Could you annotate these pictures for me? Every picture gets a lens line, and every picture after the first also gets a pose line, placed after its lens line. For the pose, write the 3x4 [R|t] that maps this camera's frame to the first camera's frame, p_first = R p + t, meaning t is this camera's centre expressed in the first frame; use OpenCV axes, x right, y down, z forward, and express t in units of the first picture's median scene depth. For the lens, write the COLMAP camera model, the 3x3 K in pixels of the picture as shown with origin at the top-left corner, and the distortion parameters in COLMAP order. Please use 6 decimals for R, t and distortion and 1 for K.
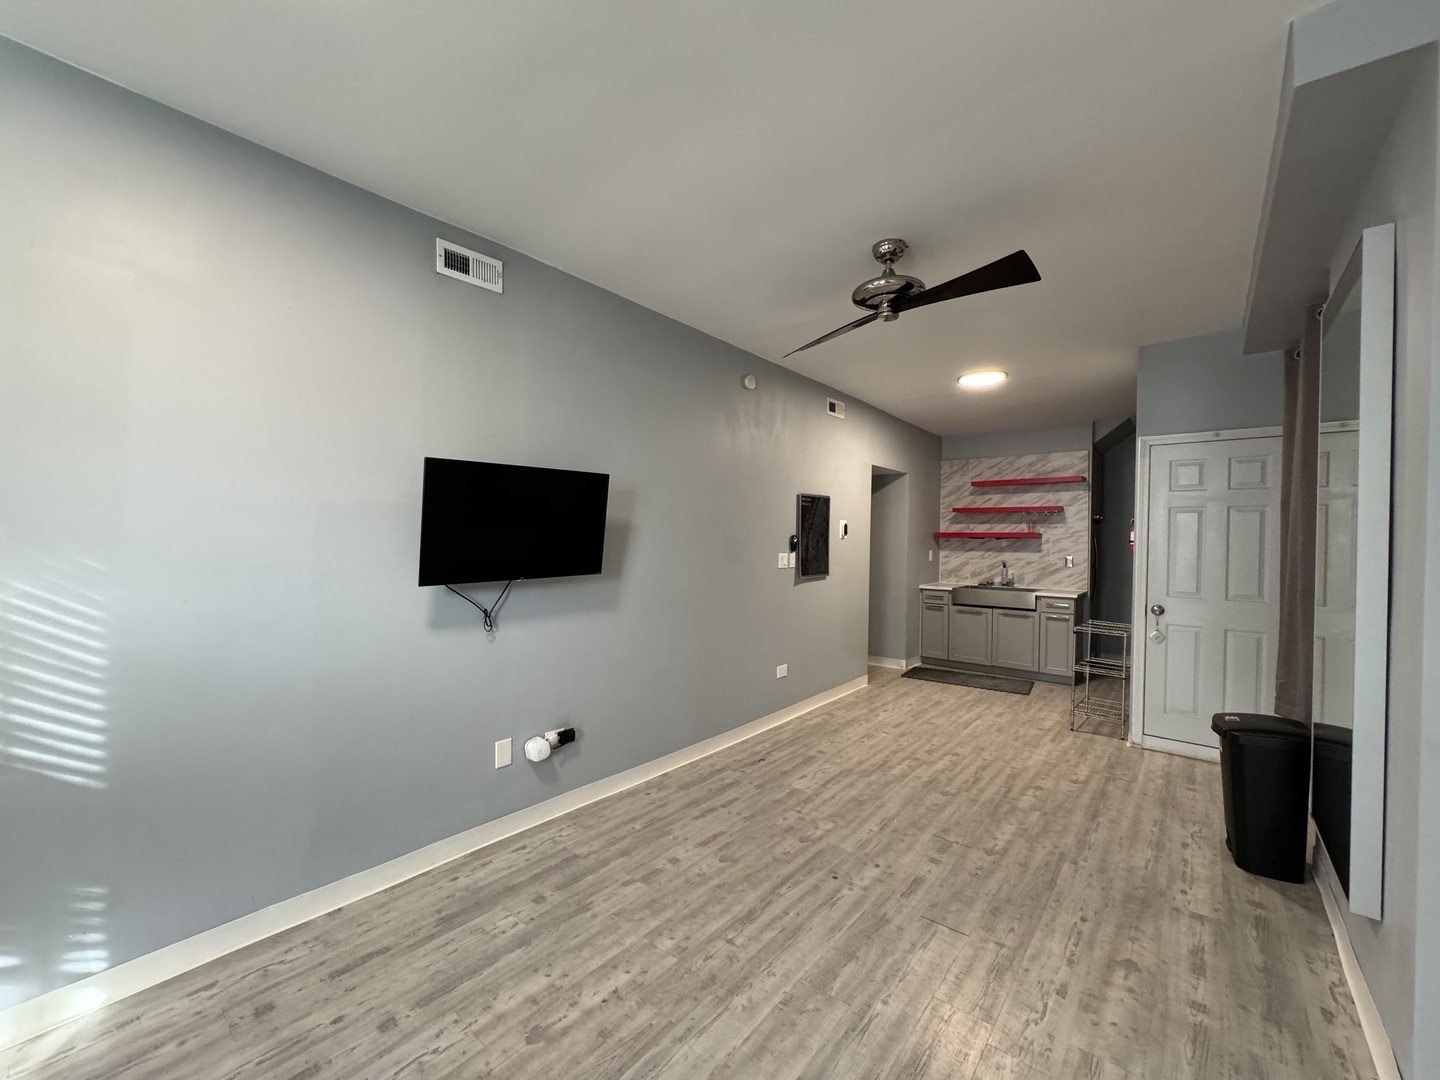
lens RADIAL K [[580.1, 0, 721.7], [0, 580.1, 535.8], [0, 0, 1]] dist [-0.001250, -0.000068]
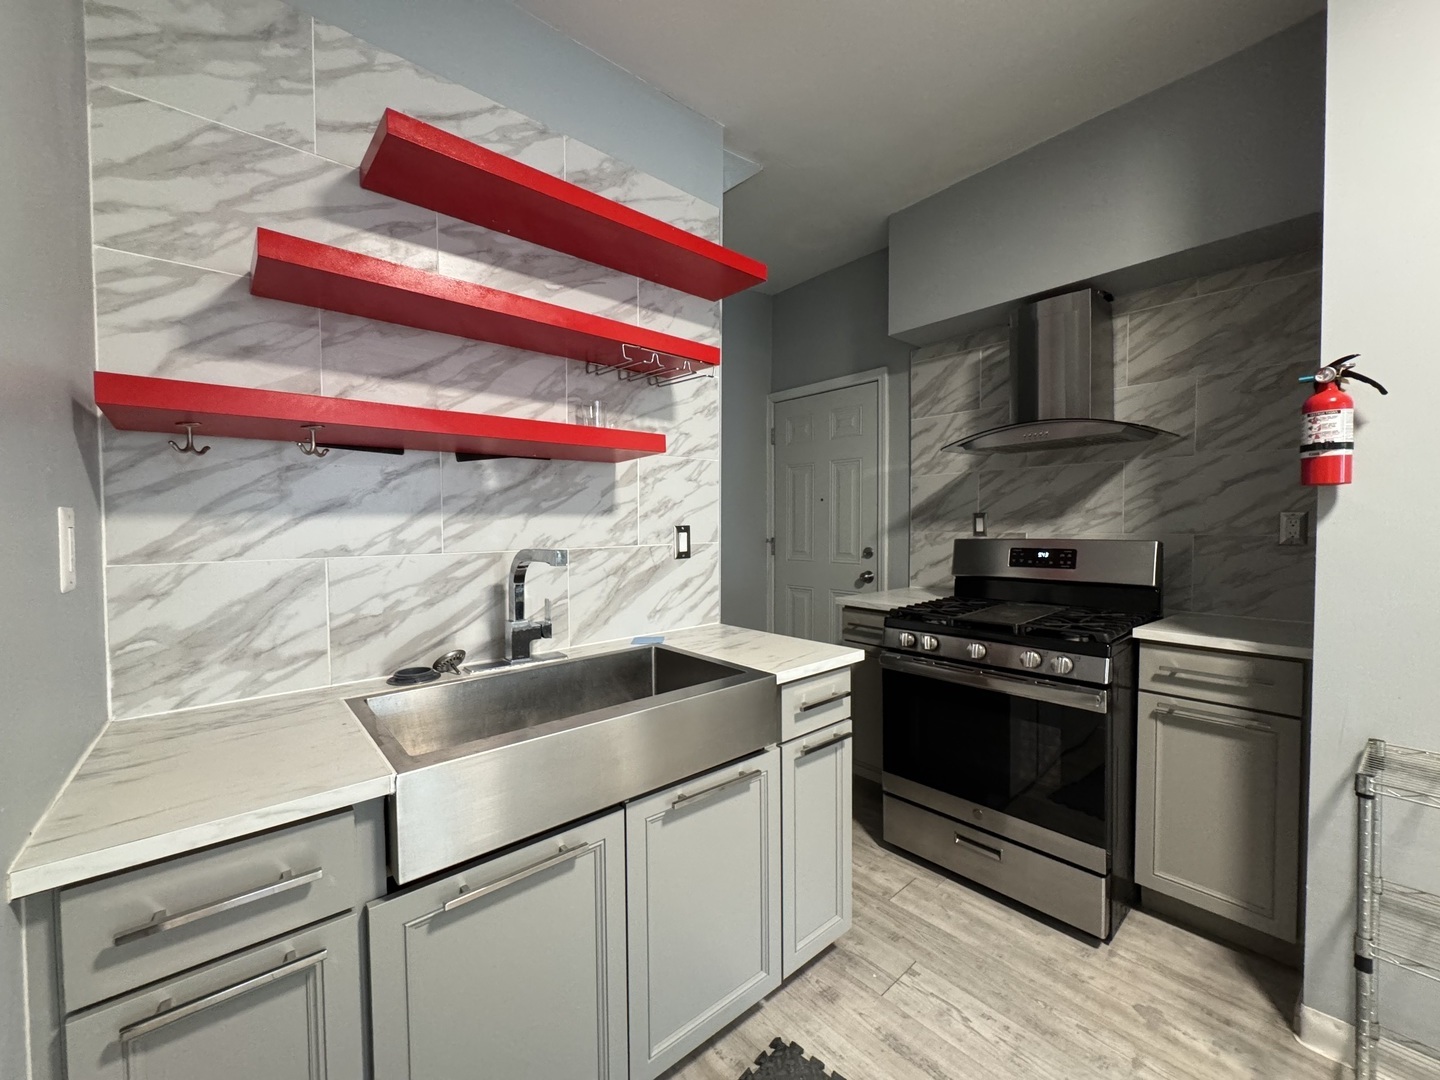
lens RADIAL K [[580.1, 0, 723.1], [0, 580.1, 539.8], [0, 0, 1]] dist [-0.001250, -0.000068]
pose [[0.162884, -0.030056, 0.986187, 0.270596], [0.021335, 0.999409, 0.026935, 0.033613], [-0.986415, 0.016653, 0.163429, 0.868975]]
